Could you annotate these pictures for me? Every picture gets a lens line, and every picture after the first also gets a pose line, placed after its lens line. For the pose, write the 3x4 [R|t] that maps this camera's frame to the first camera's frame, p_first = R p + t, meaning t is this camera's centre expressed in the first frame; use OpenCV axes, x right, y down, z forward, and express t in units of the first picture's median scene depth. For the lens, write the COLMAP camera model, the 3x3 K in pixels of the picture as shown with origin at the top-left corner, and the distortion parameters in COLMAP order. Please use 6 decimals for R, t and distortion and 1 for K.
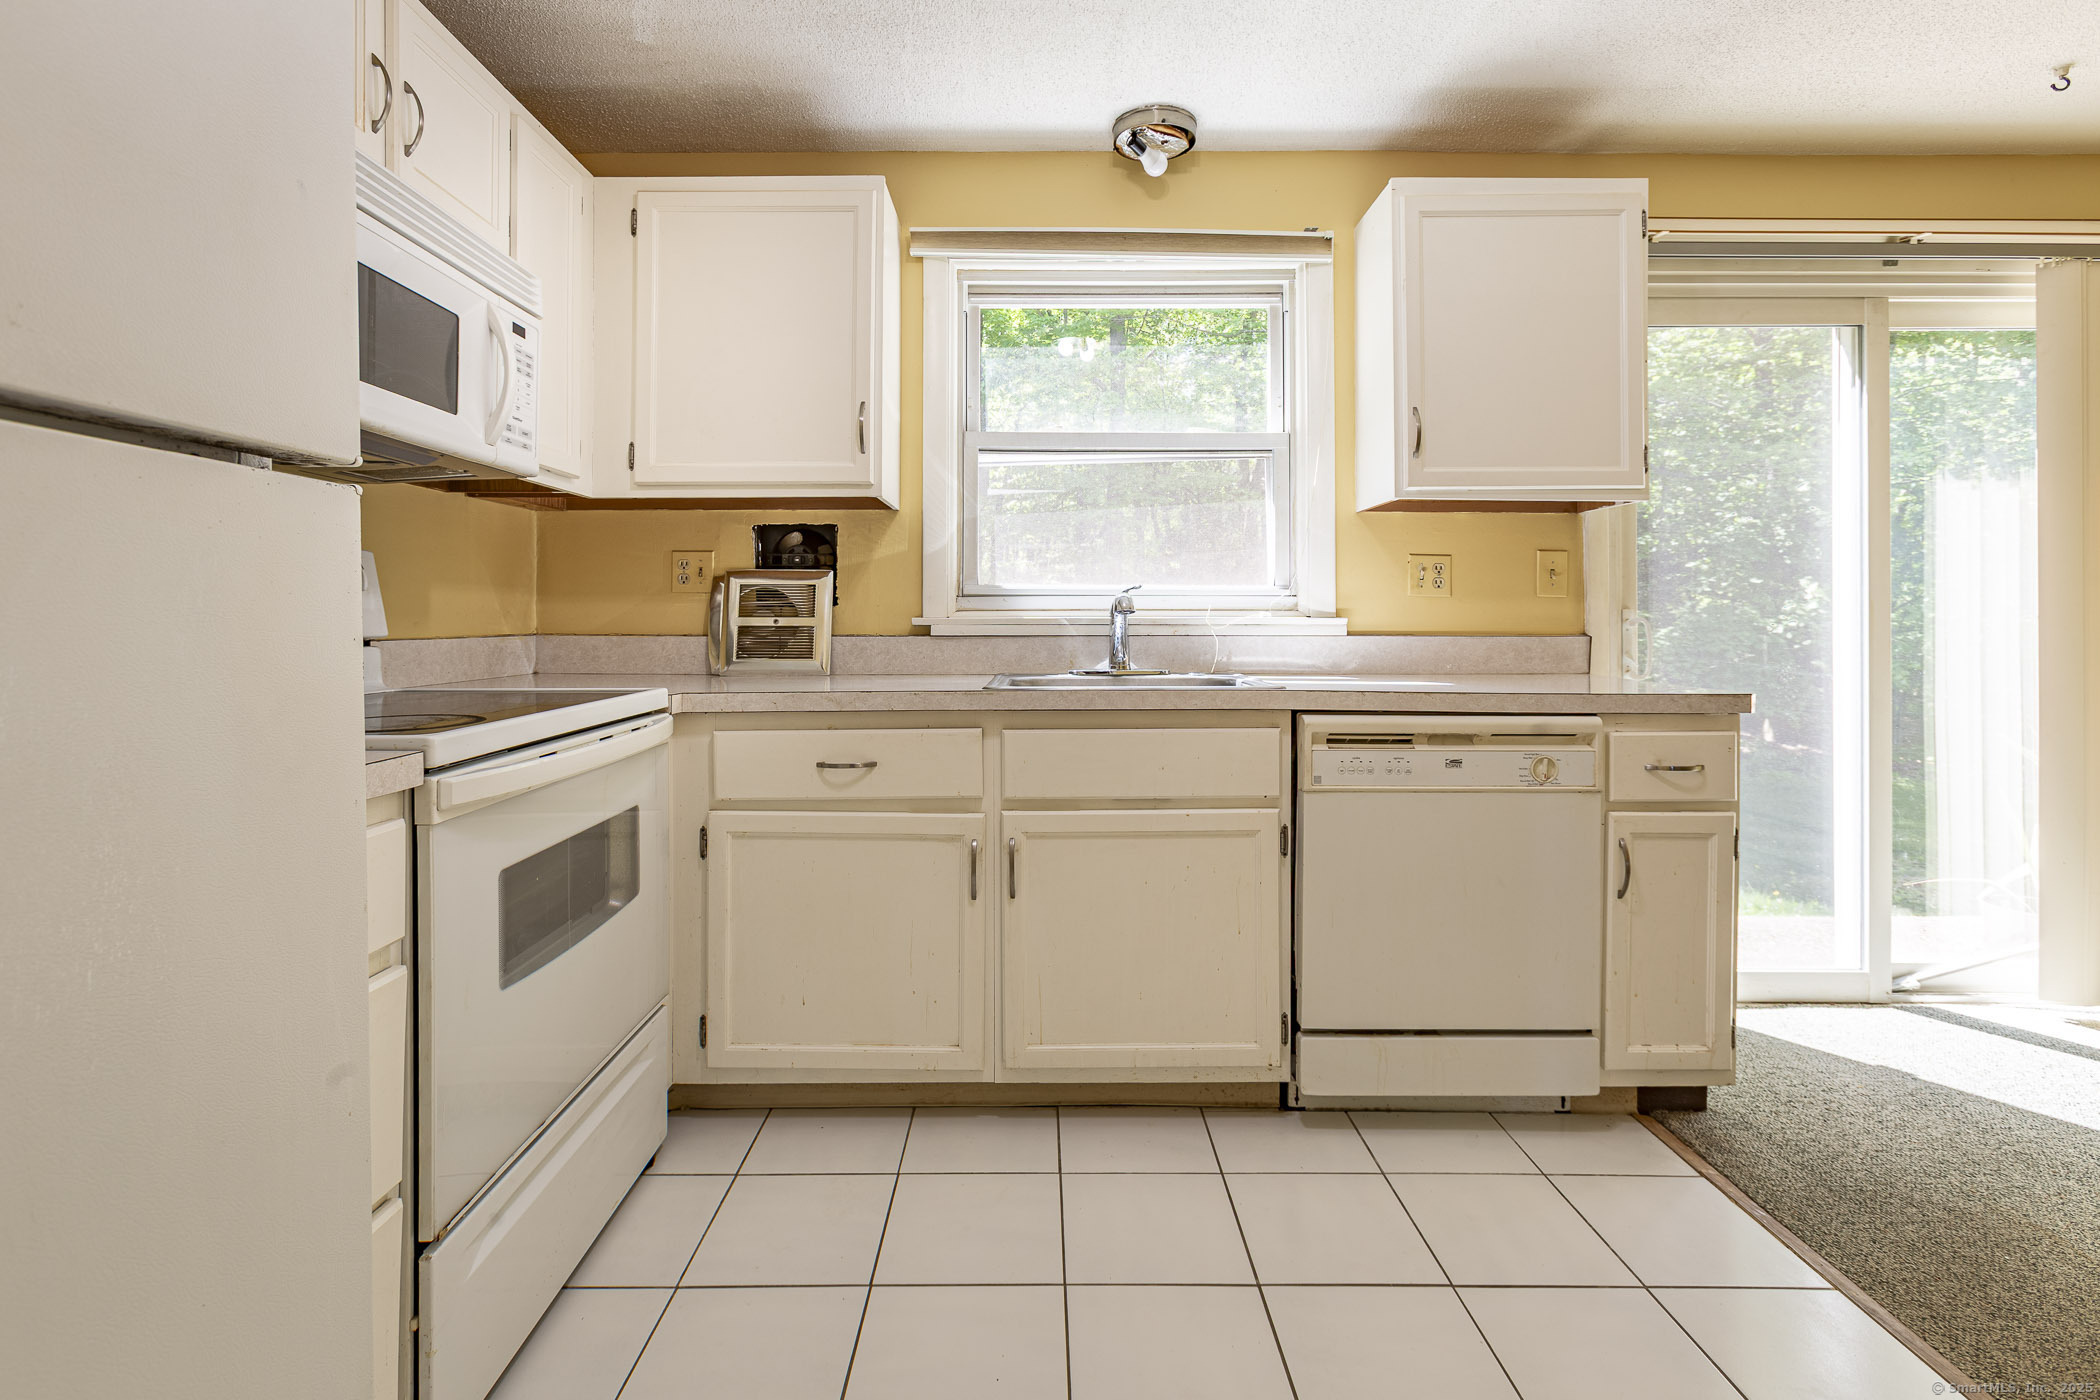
lens RADIAL K [[965.9, 0, 1051.1], [0, 965.9, 622.4], [0, 0, 1]] dist [-0.019505, 0.000144]
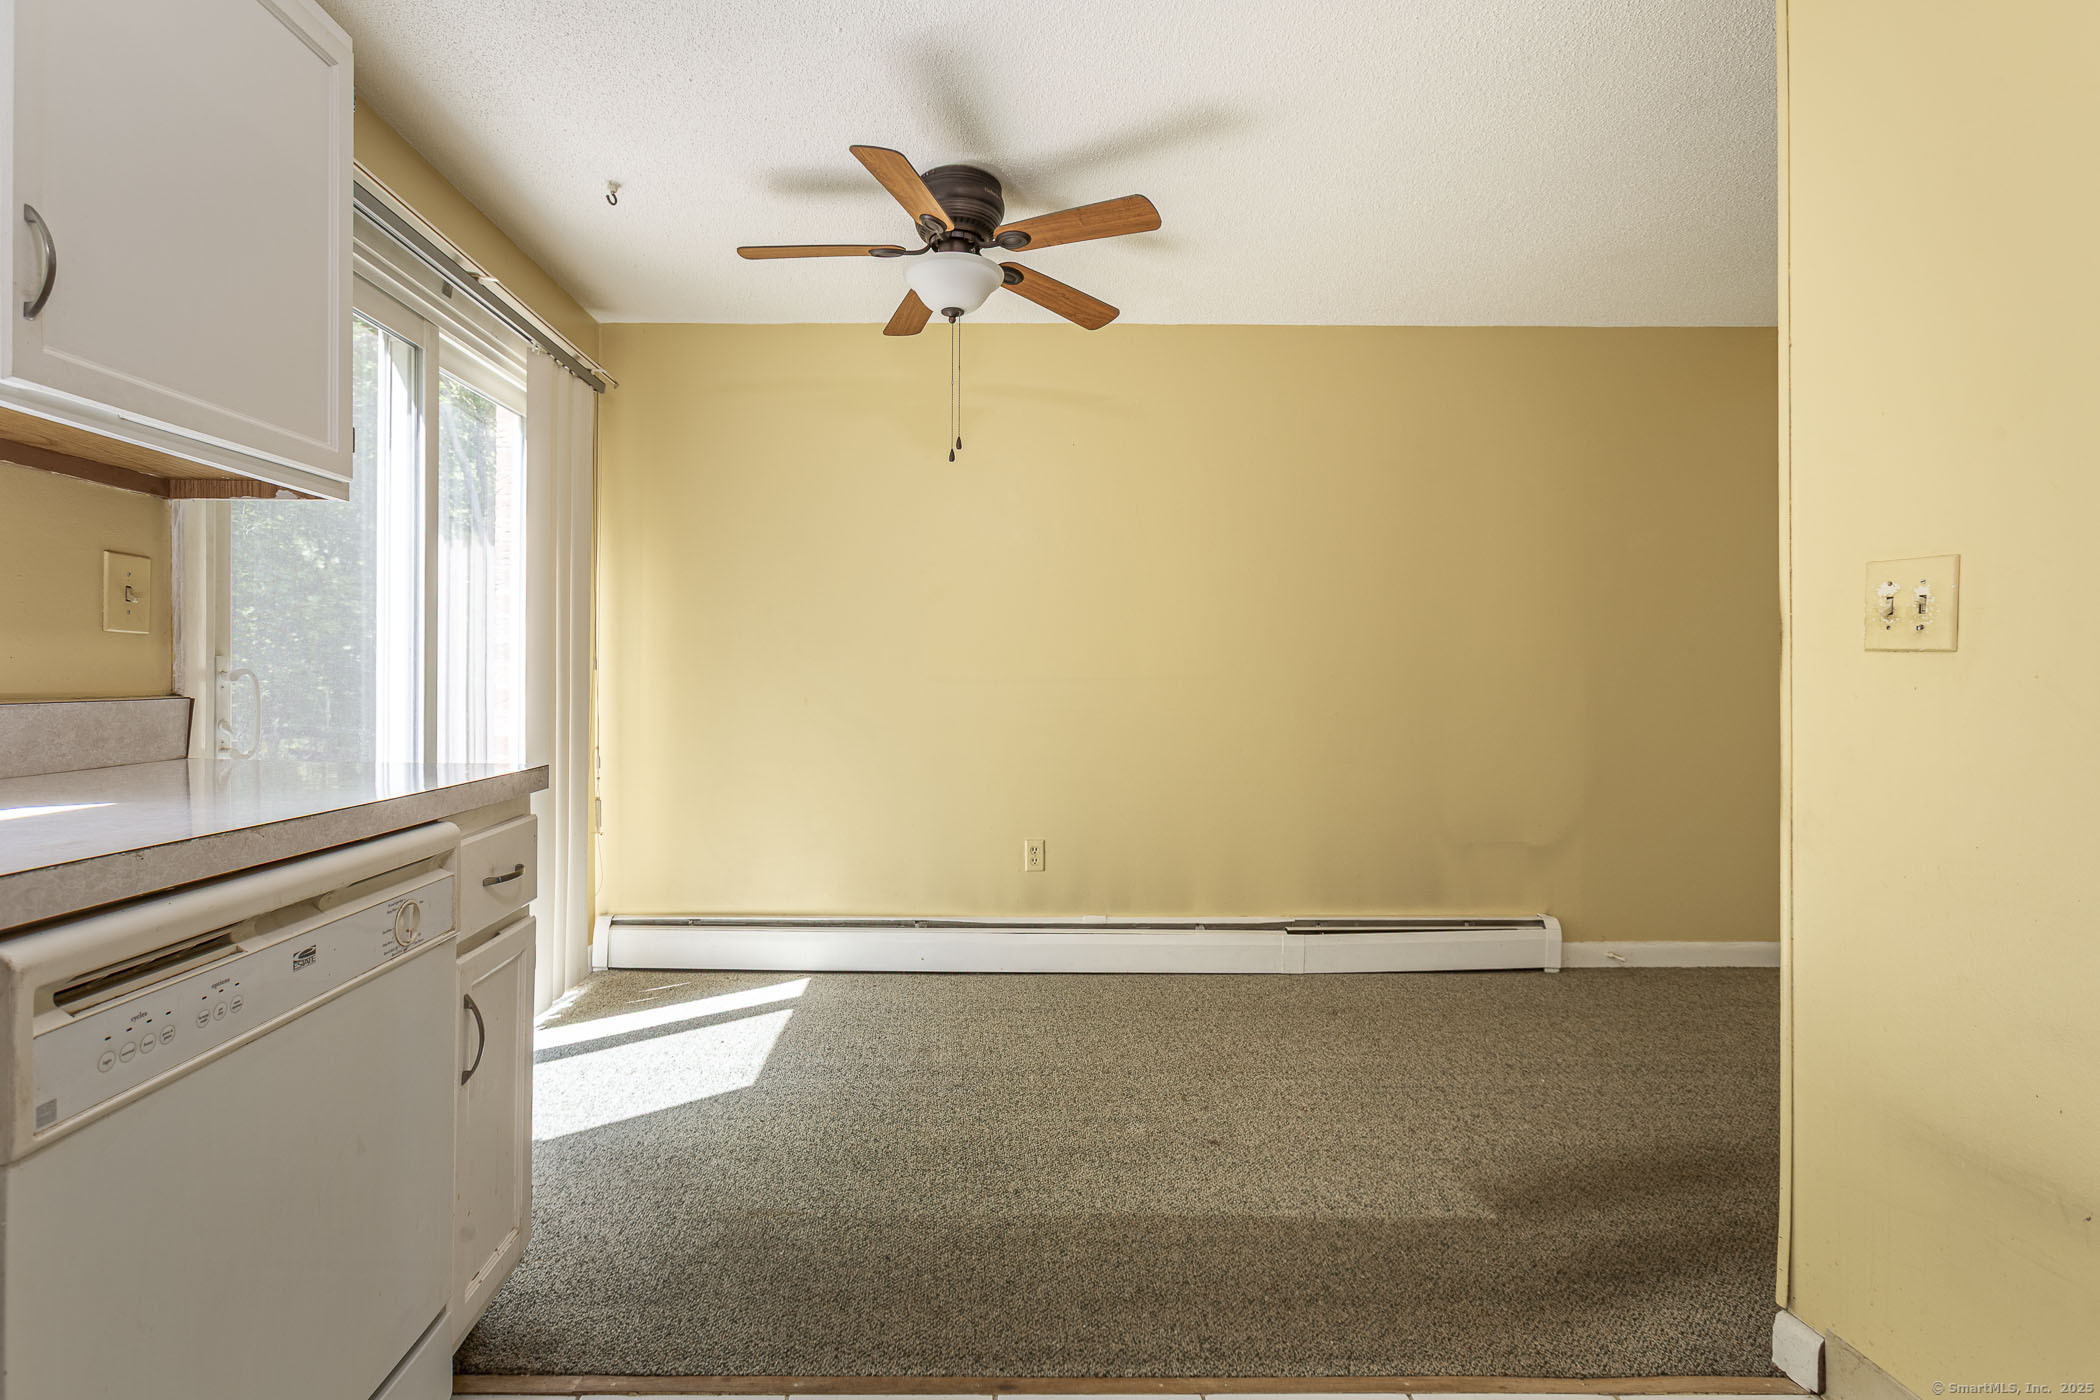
lens RADIAL K [[957.8, 0, 960.1], [0, 957.8, 675.0], [0, 0, 1]] dist [-0.001166, -0.000271]
pose [[-0.000192, -0.002455, 0.999997, -0.073511], [-0.002465, 0.999994, 0.002454, -0.004014], [-0.999997, -0.002465, -0.000198, 0.562360]]
